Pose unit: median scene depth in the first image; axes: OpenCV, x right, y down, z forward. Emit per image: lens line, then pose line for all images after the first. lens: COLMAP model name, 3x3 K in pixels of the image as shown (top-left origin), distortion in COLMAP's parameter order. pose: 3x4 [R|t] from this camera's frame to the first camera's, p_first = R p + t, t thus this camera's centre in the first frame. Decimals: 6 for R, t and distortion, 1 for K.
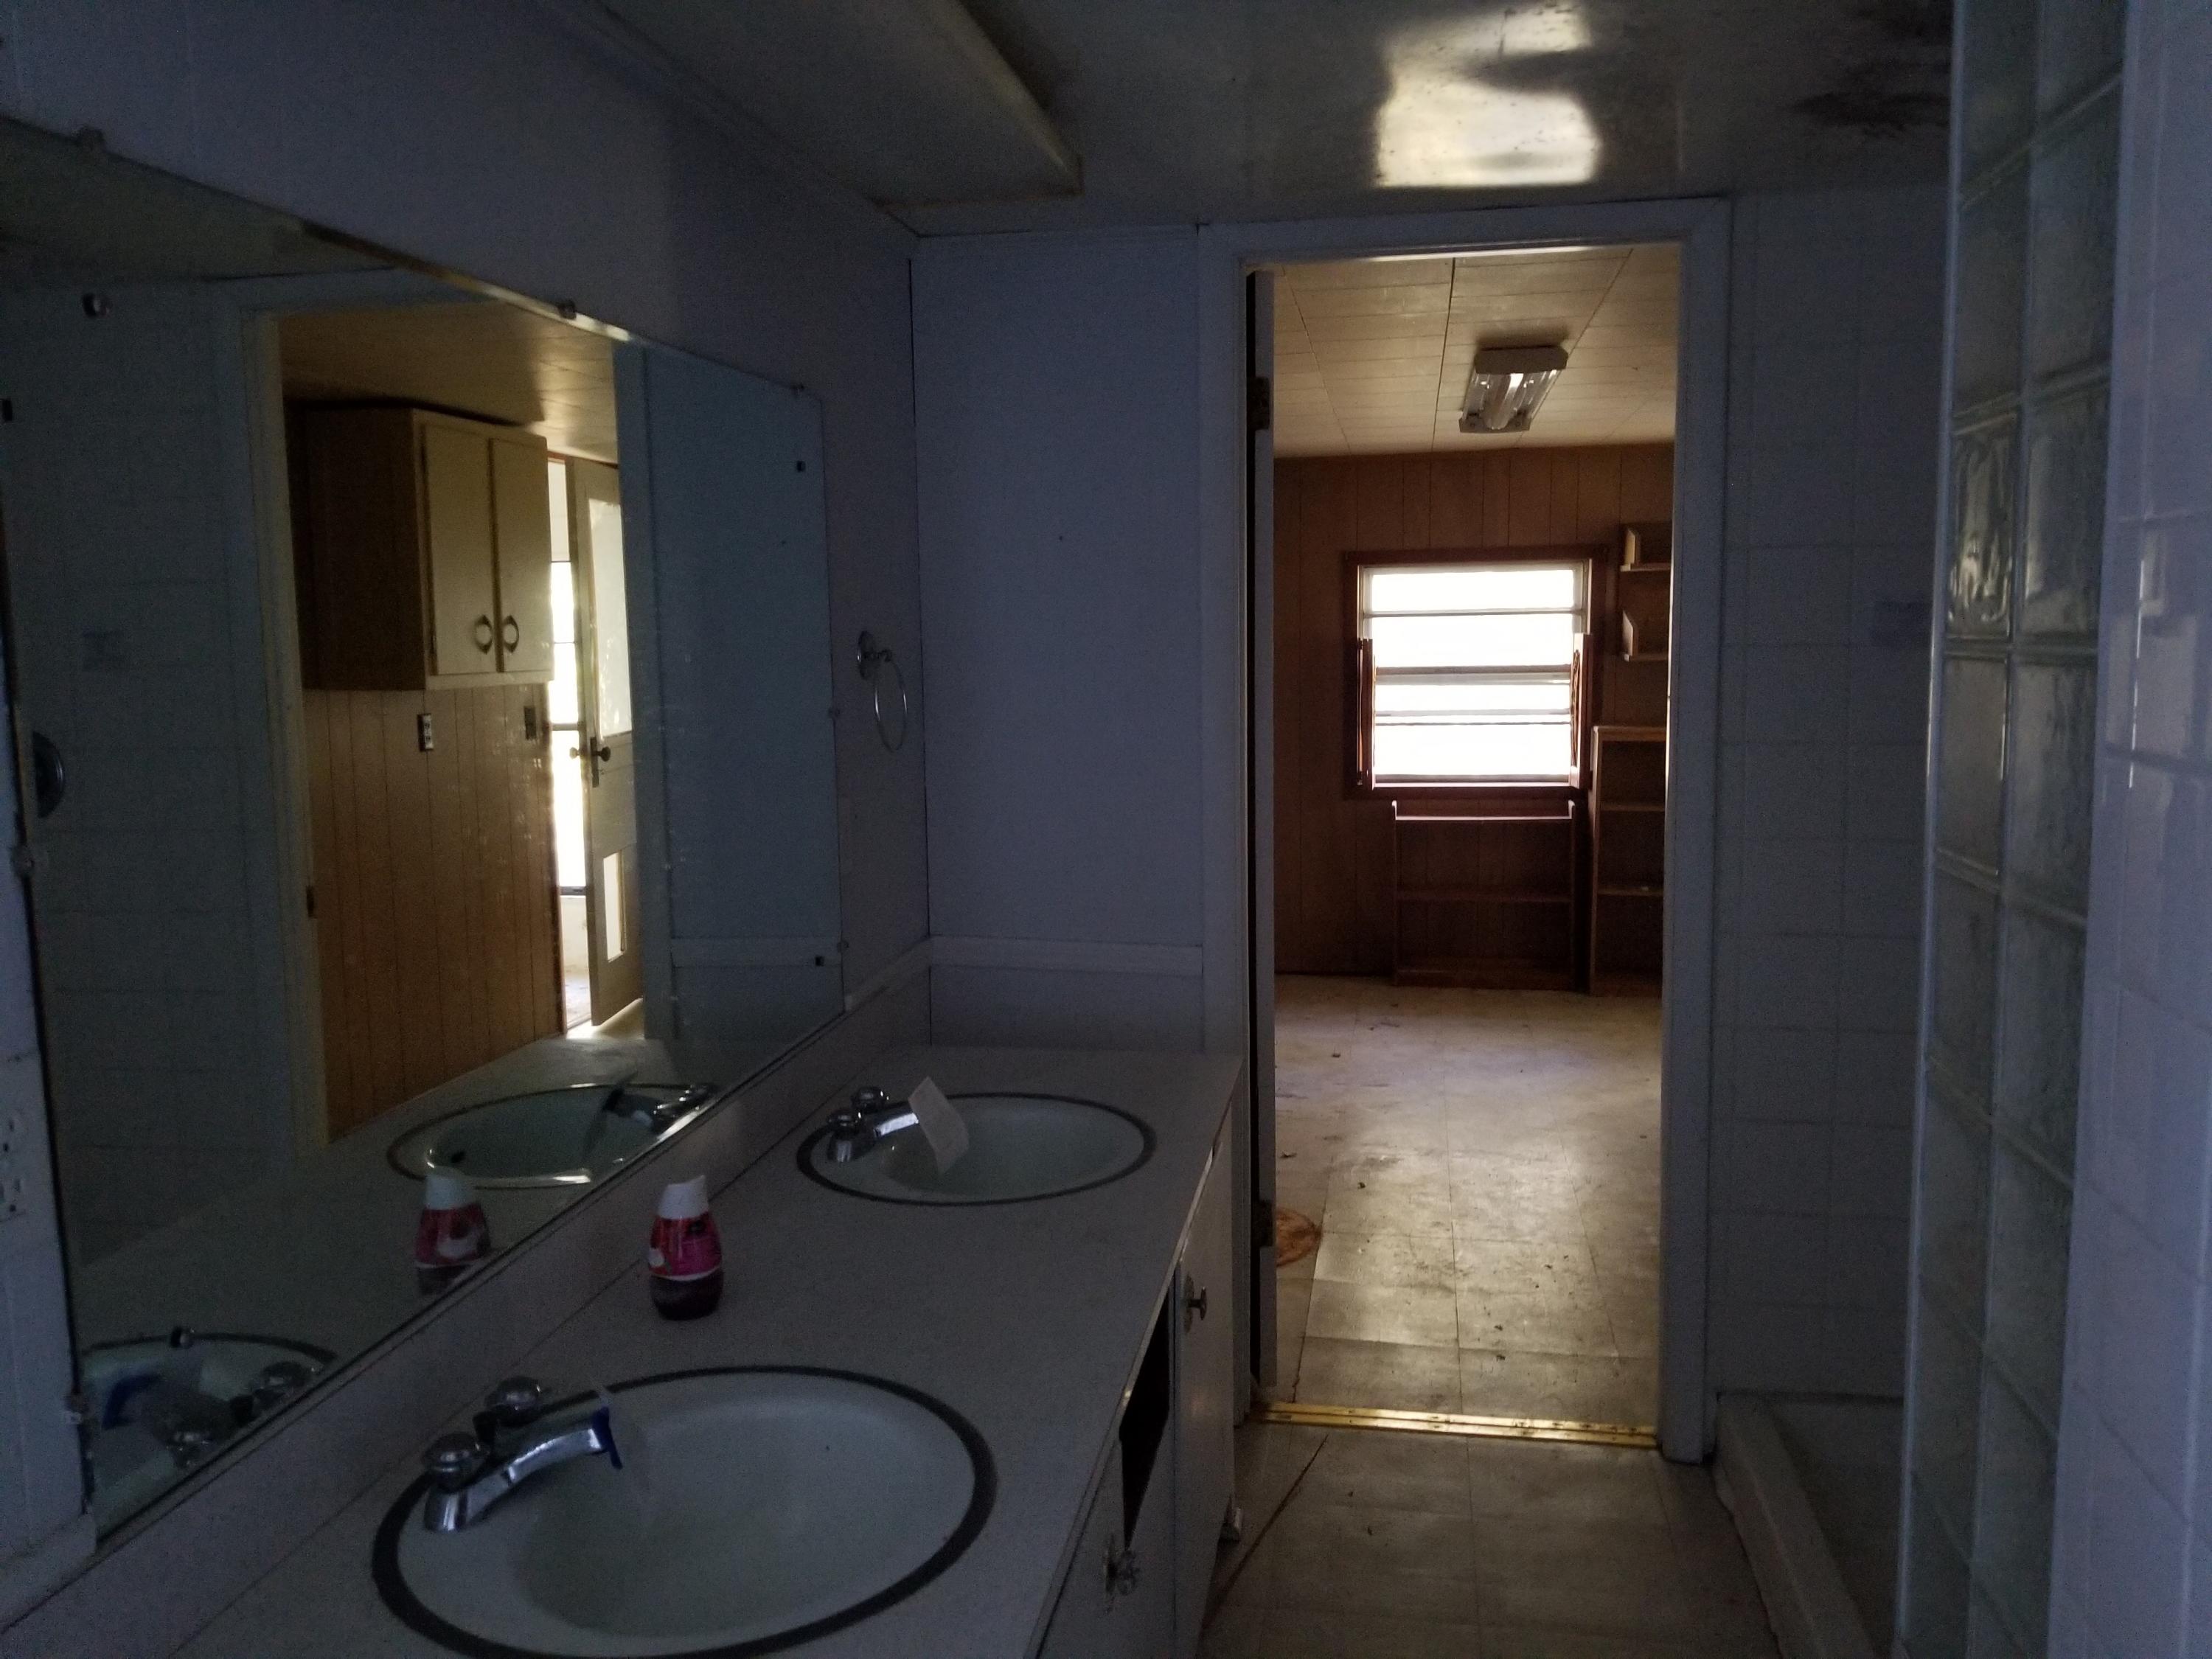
lens RADIAL K [[1726.2, 0, 1106.0], [0, 1726.2, 829.5], [0, 0, 1]] dist [0.124191, -0.241709]
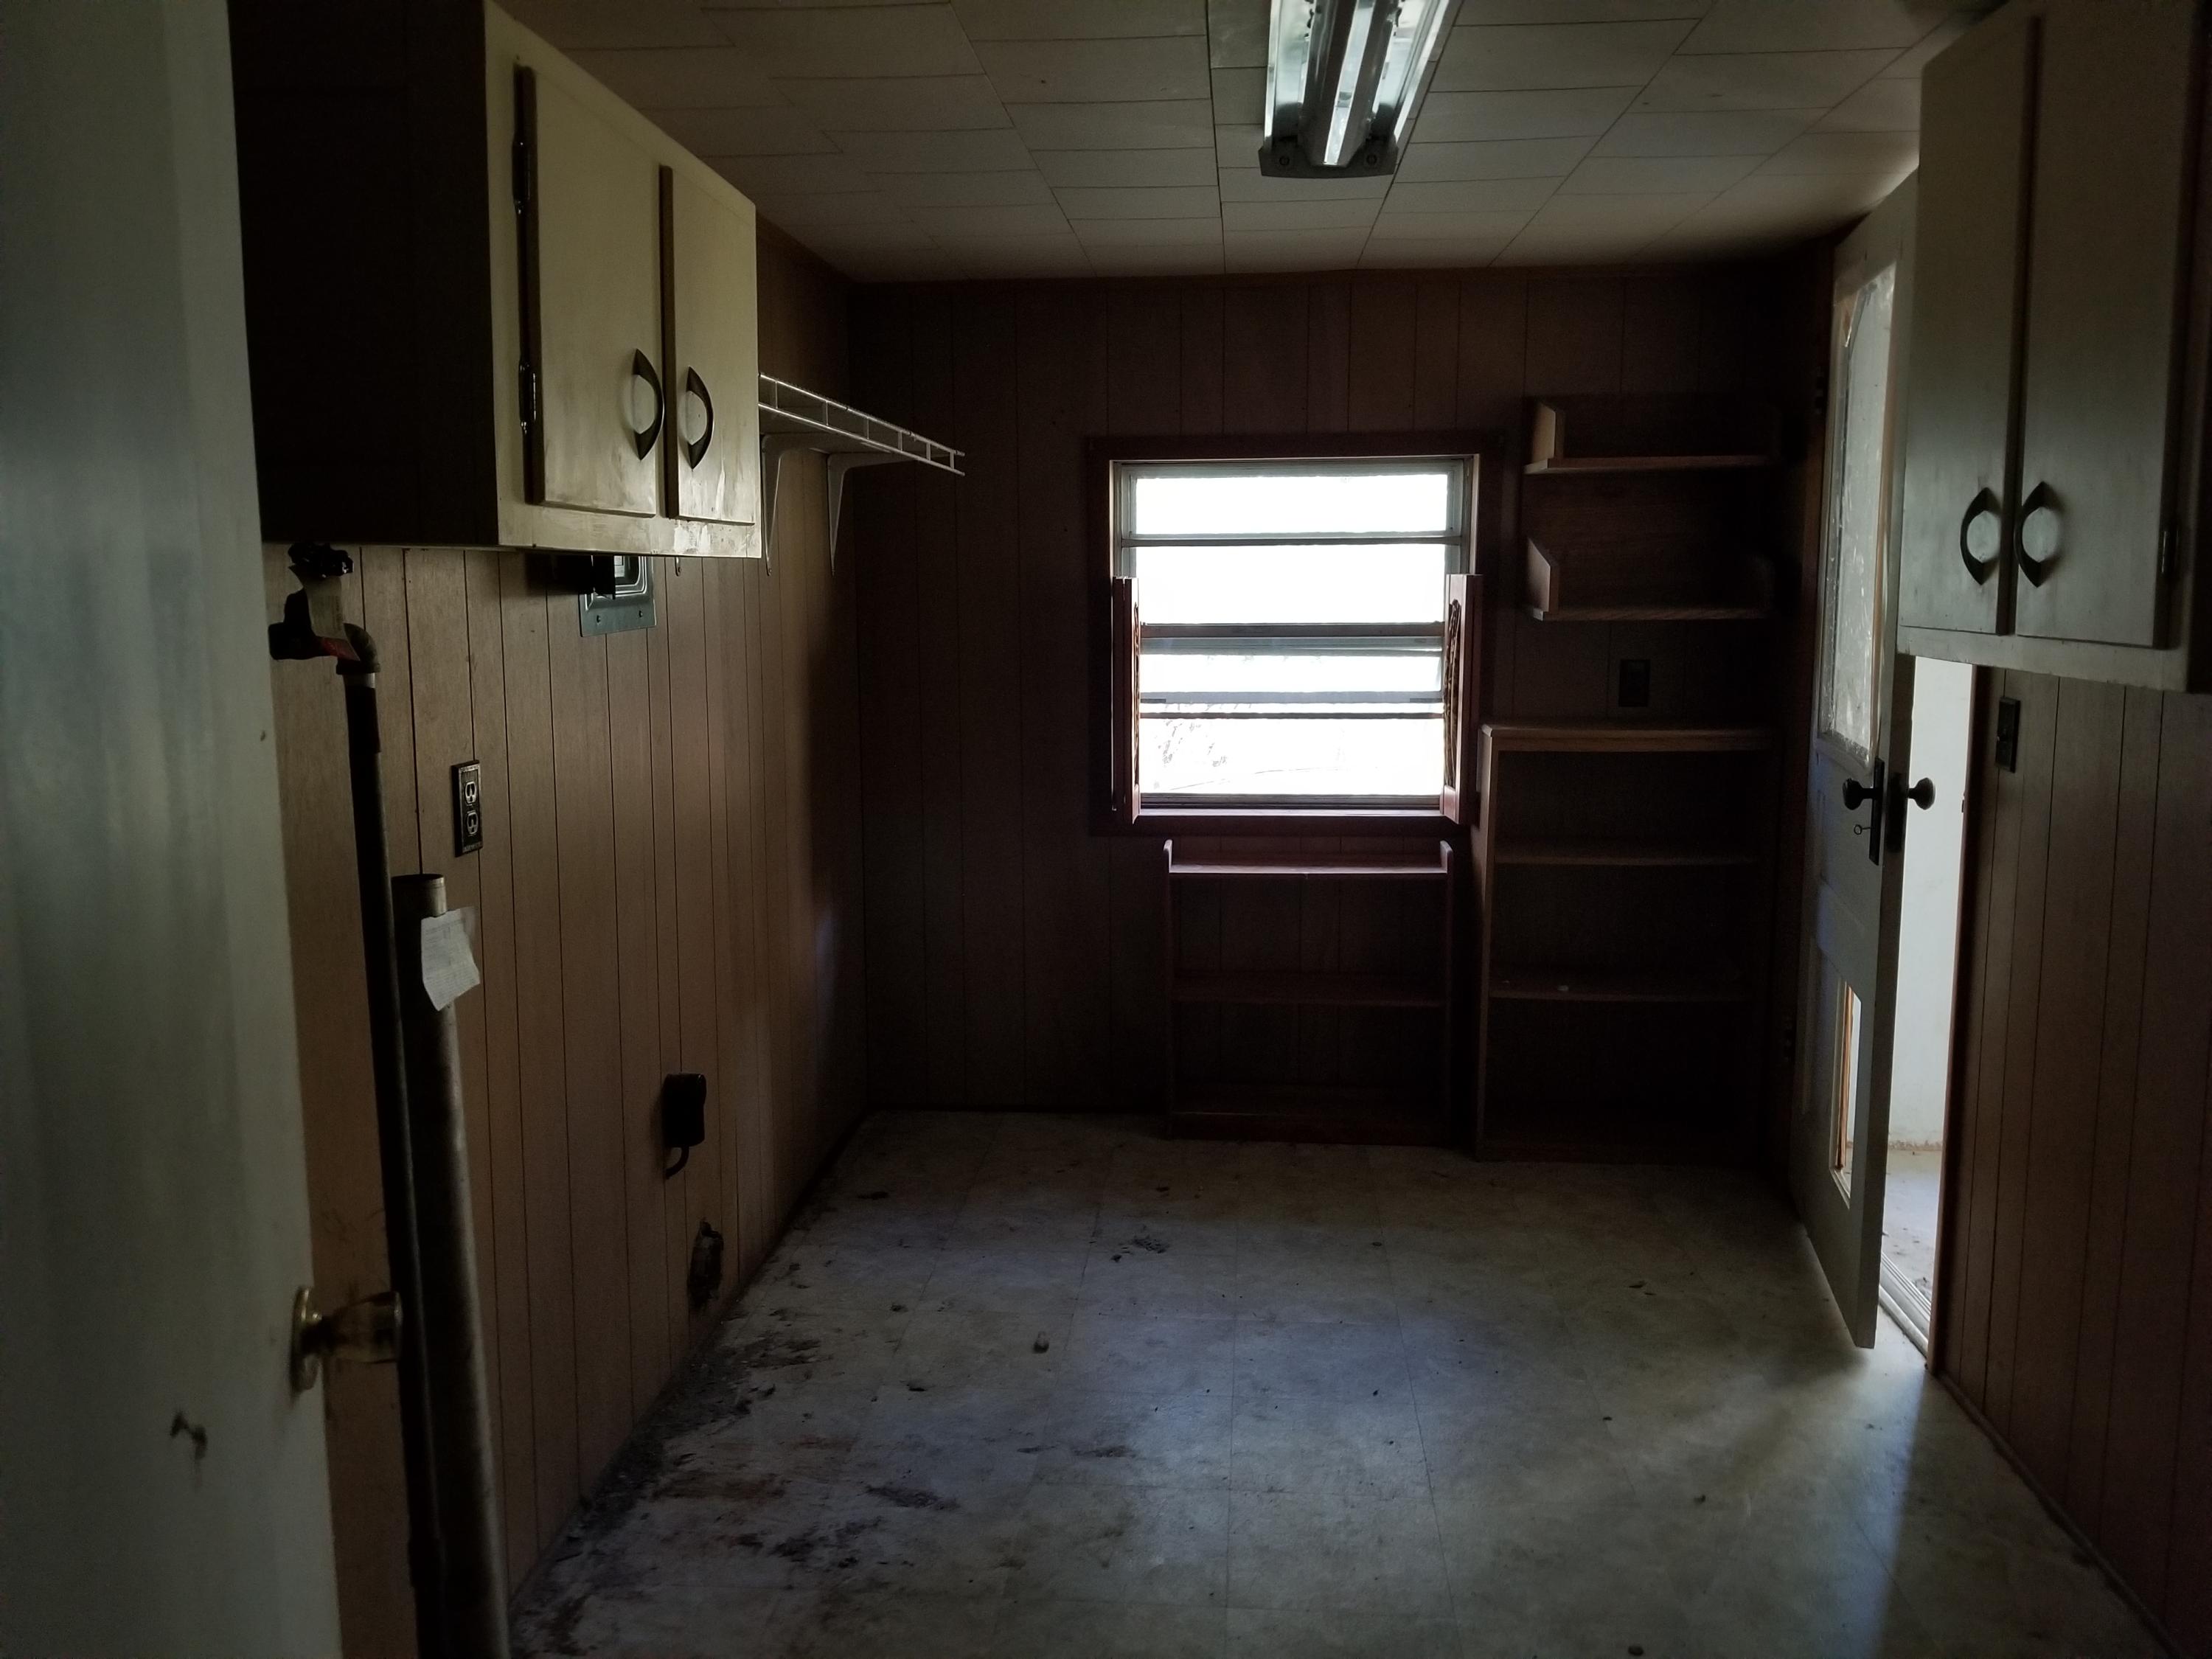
lens RADIAL K [[1739.3, 0, 1100.8], [0, 1739.3, 794.6], [0, 0, 1]] dist [0.141031, -0.248003]
pose [[0.995727, -0.001075, 0.092339, 0.085089], [-0.000387, 0.999875, 0.015818, -0.043105], [-0.092345, -0.015786, 0.995602, 0.382358]]
